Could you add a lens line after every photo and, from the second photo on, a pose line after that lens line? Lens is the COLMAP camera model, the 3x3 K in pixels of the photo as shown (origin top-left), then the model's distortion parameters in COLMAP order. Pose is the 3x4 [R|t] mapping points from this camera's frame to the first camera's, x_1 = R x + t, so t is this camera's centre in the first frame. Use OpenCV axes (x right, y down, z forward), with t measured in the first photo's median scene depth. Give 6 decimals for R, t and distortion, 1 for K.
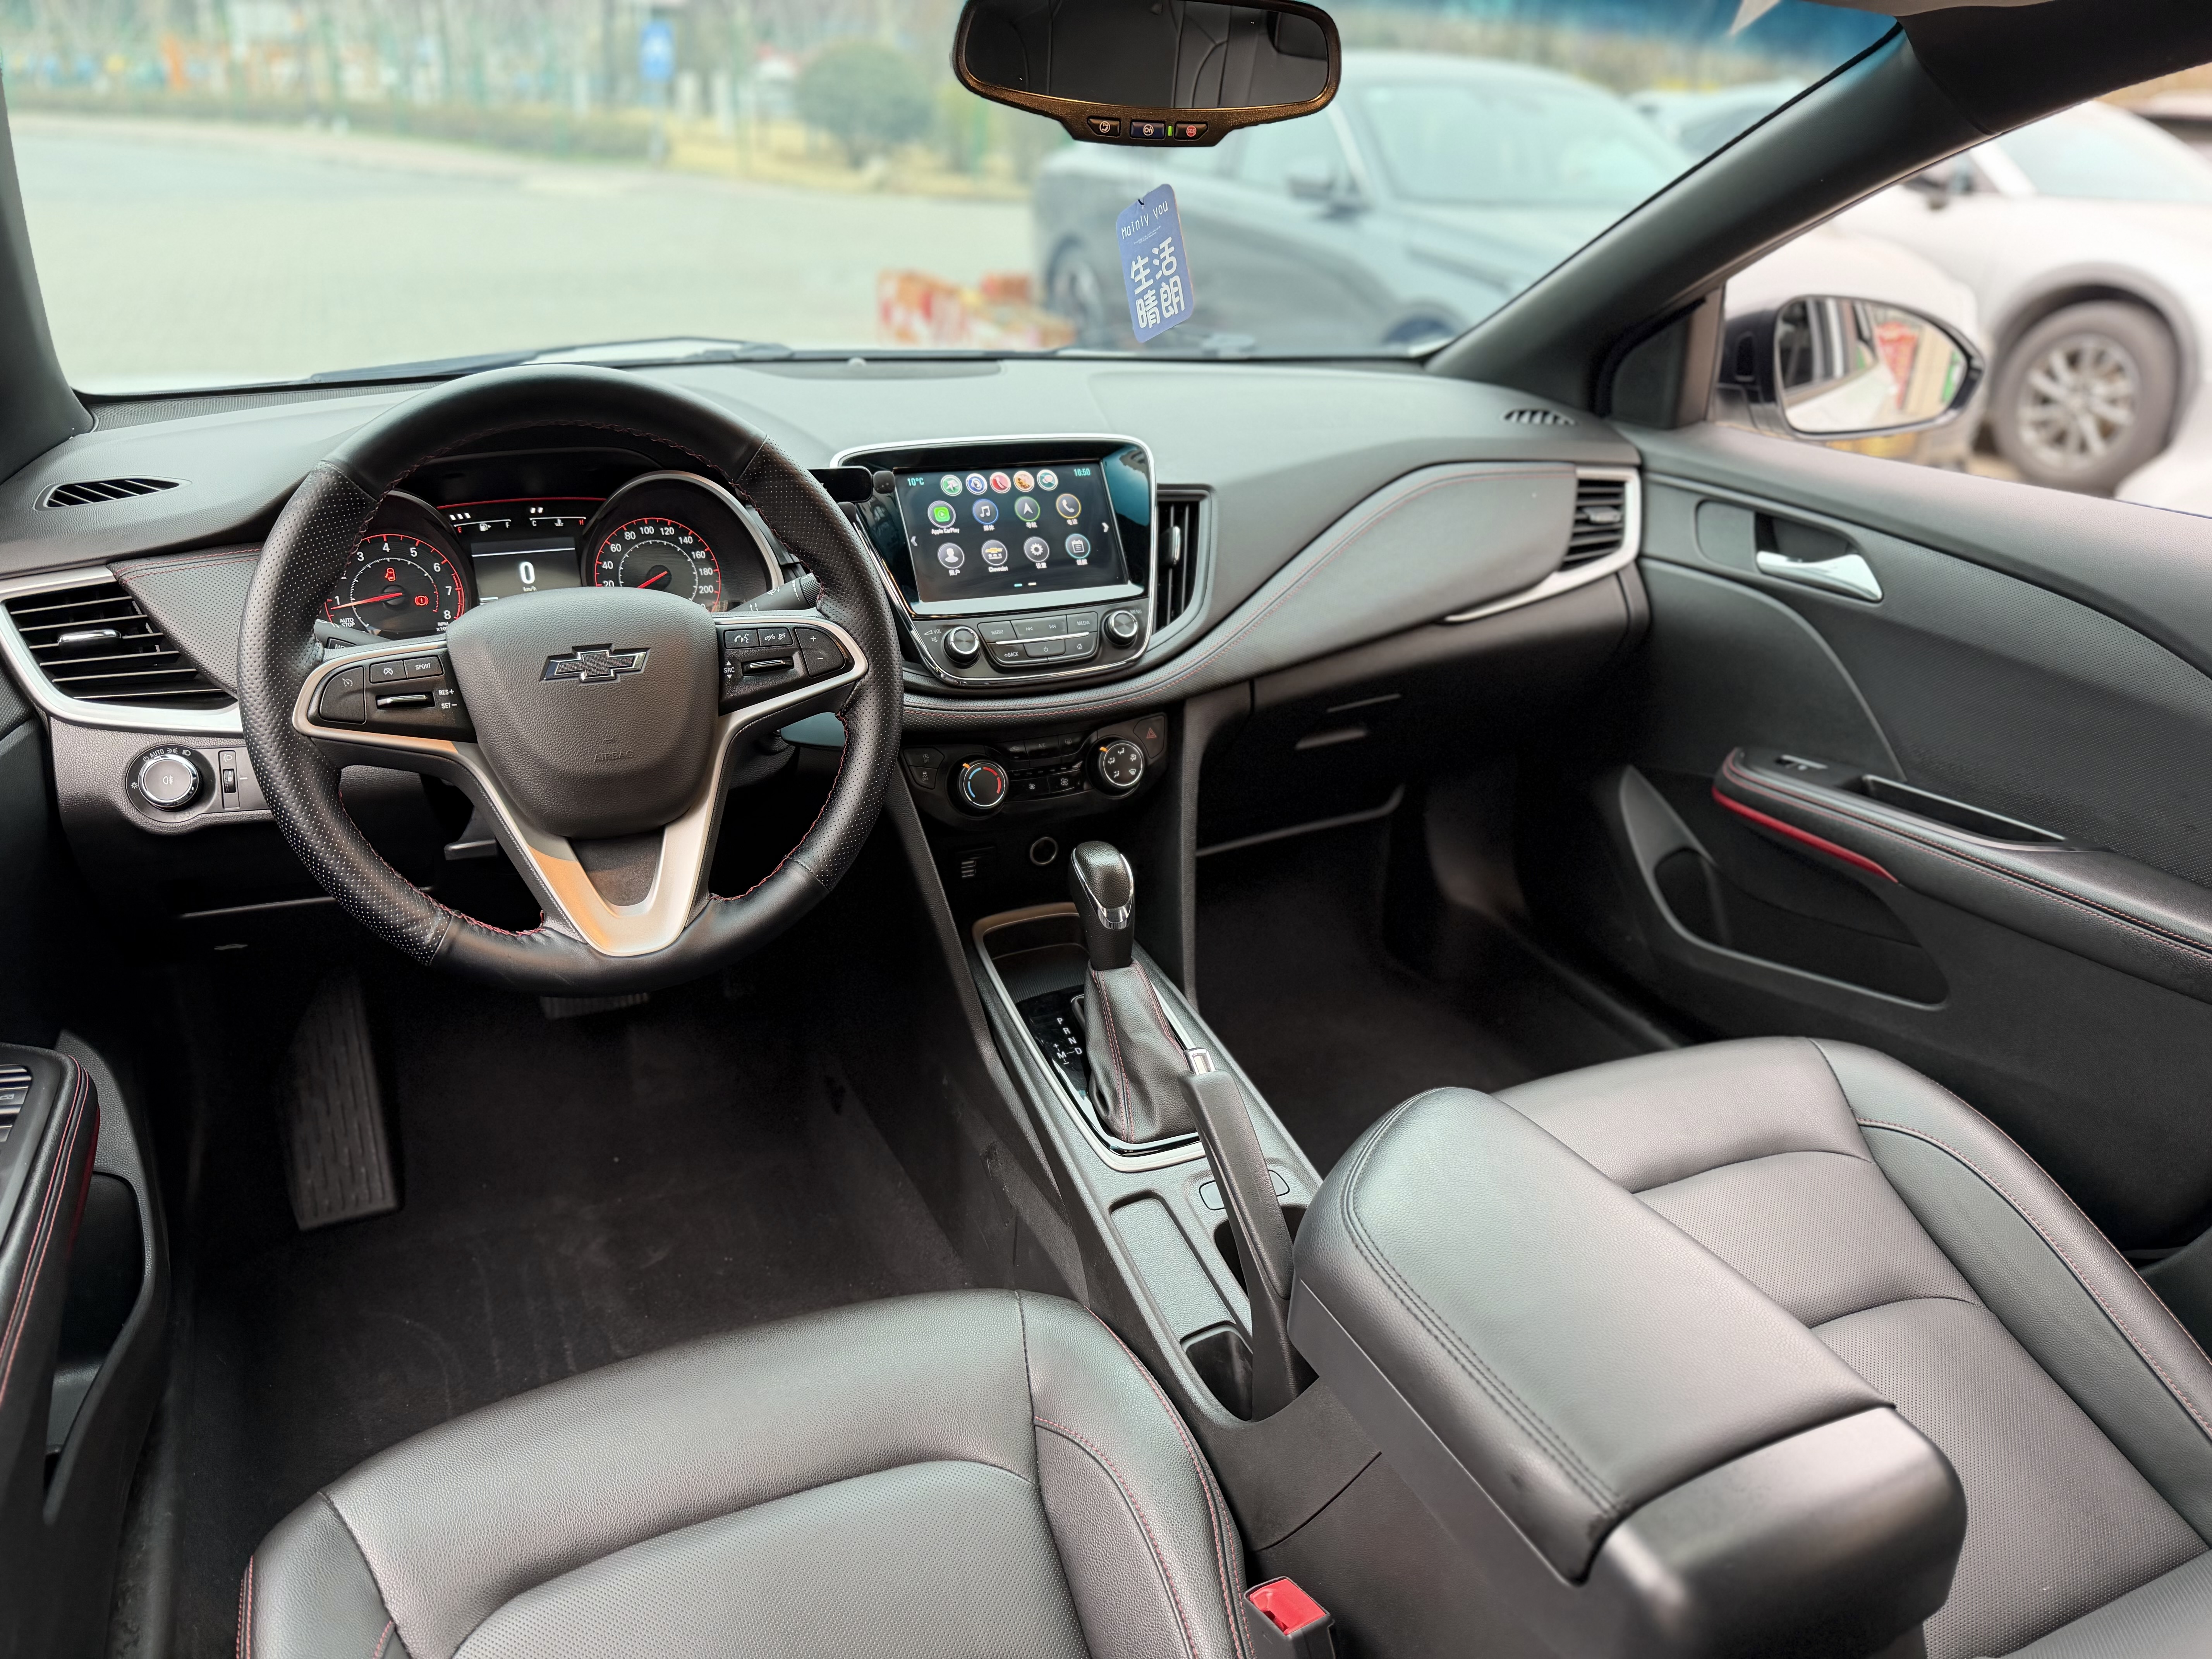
lens RADIAL K [[1536.4, 0, 1106.0], [0, 1536.4, 829.5], [0, 0, 1]] dist [0.157009, -0.278509]
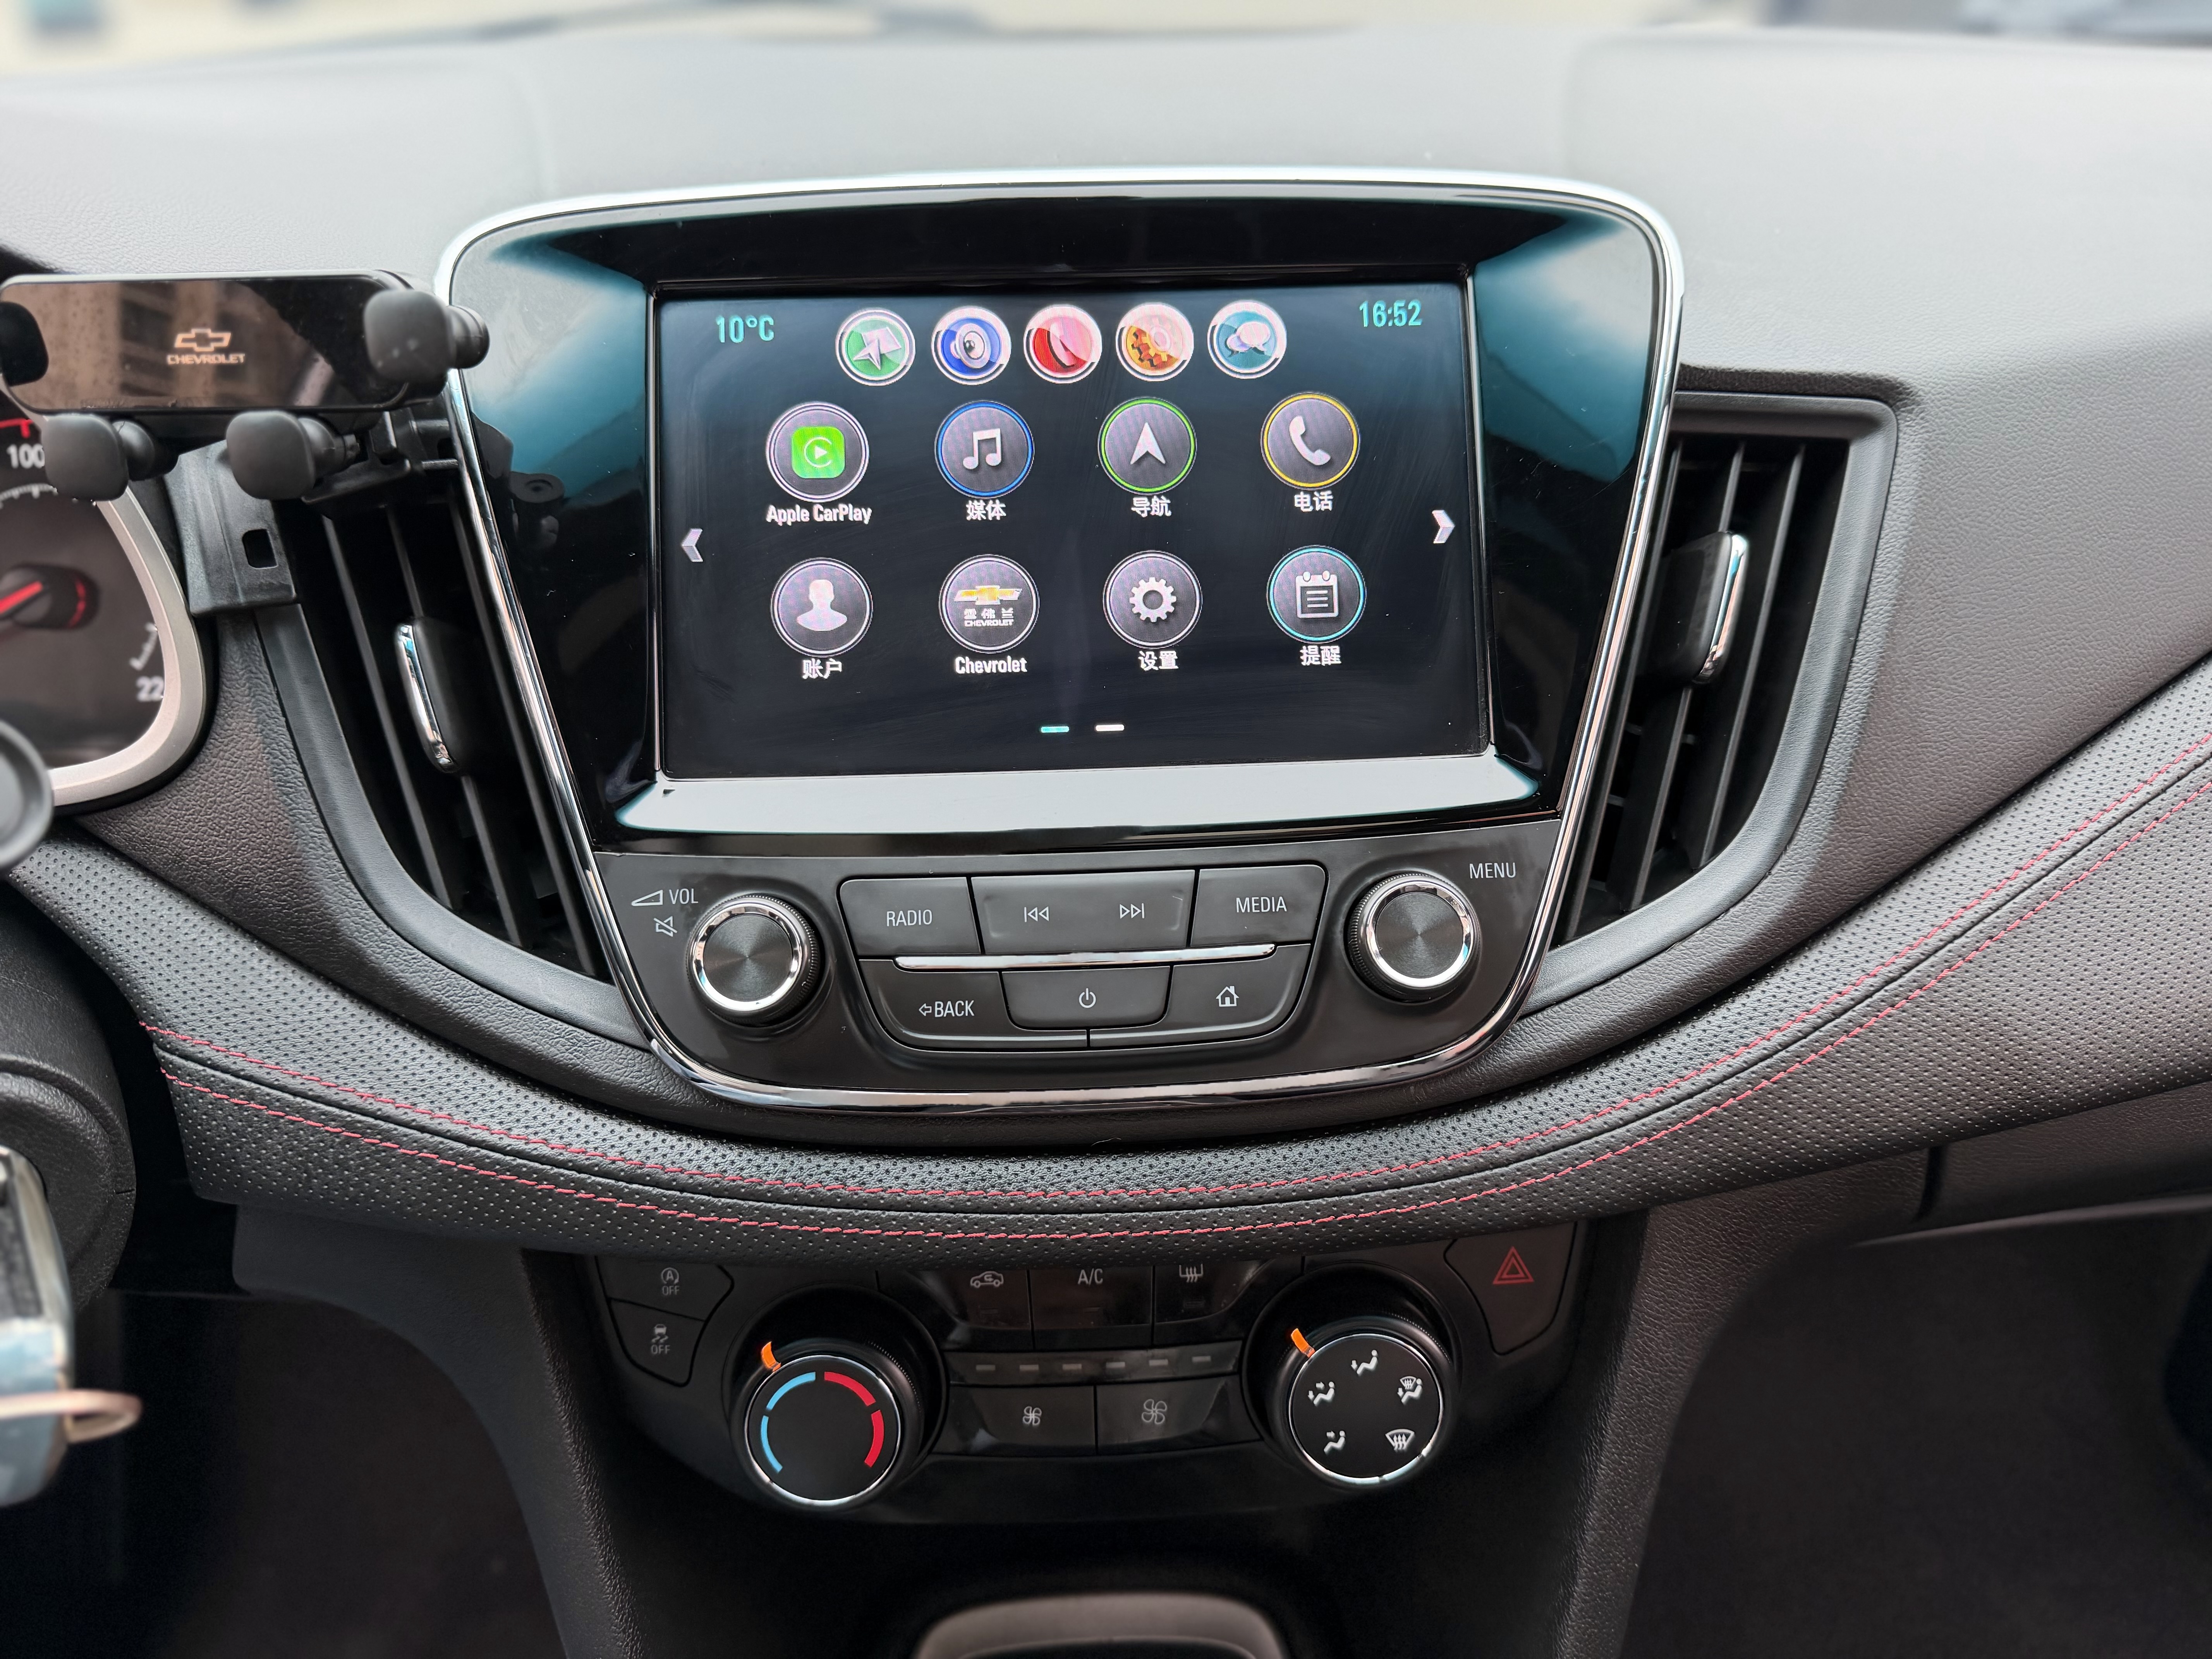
lens RADIAL K [[1596.6, 0, 1107.9], [0, 1596.6, 855.8], [0, 0, 1]] dist [0.069452, -0.150081]
pose [[0.922574, 0.157441, -0.352236, 0.055731], [-0.117973, 0.984340, 0.130983, -0.176542], [0.367342, -0.079287, 0.926700, 0.747532]]
